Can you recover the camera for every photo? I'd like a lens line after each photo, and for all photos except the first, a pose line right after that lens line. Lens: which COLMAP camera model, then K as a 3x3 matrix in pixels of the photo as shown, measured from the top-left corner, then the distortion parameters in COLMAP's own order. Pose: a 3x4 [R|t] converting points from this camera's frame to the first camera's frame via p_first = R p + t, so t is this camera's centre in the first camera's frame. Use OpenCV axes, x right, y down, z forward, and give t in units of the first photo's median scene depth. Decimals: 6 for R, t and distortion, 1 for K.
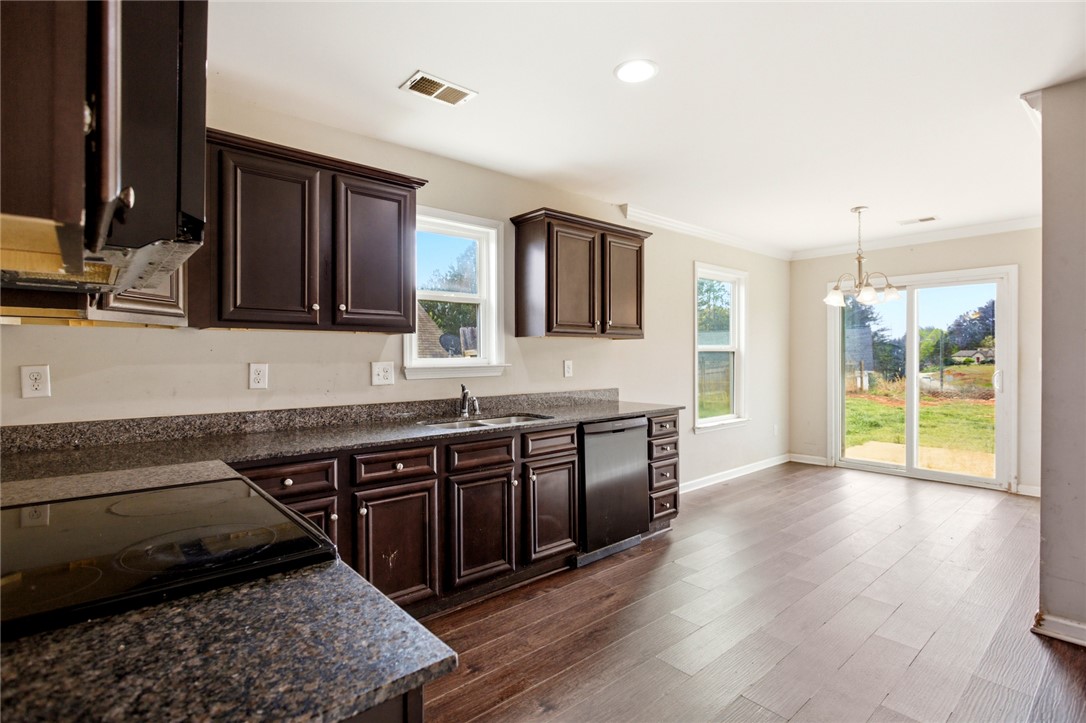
lens RADIAL K [[526.3, 0, 541.6], [0, 526.3, 358.2], [0, 0, 1]] dist [-0.010194, 0.001789]
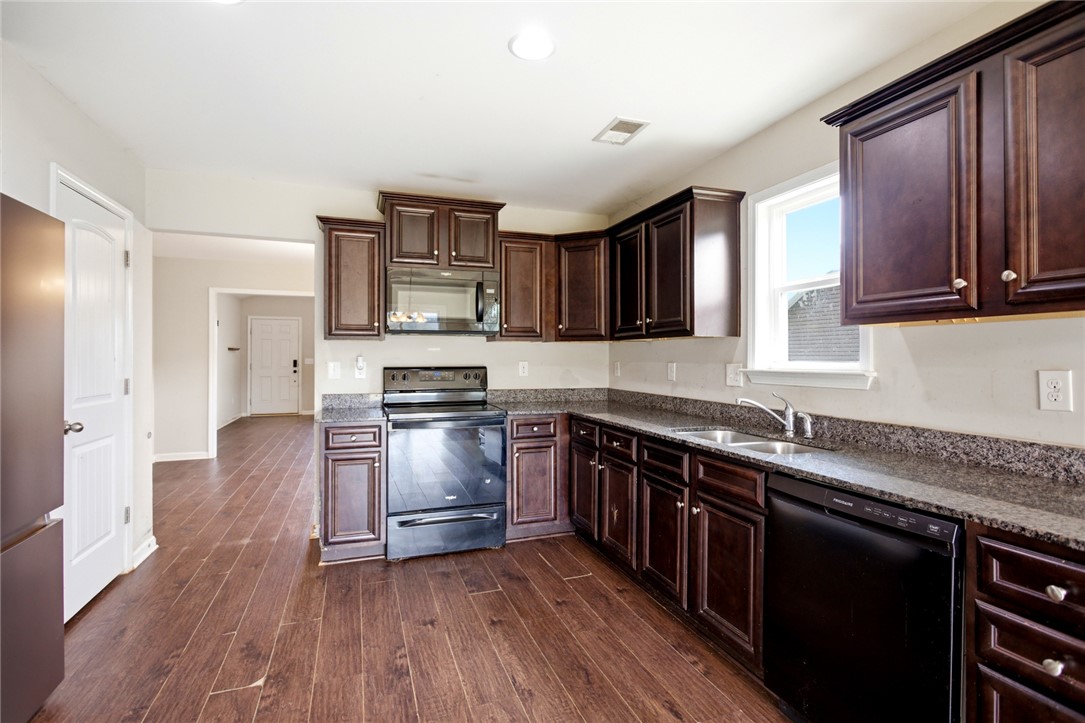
lens RADIAL K [[525.9, 0, 542.3], [0, 525.9, 352.8], [0, 0, 1]] dist [-0.010194, 0.001789]
pose [[-0.369192, -0.003363, -0.929347, 0.890328], [-0.005214, 0.999985, -0.001547, -0.011633], [0.929339, 0.004275, -0.369204, 1.180475]]
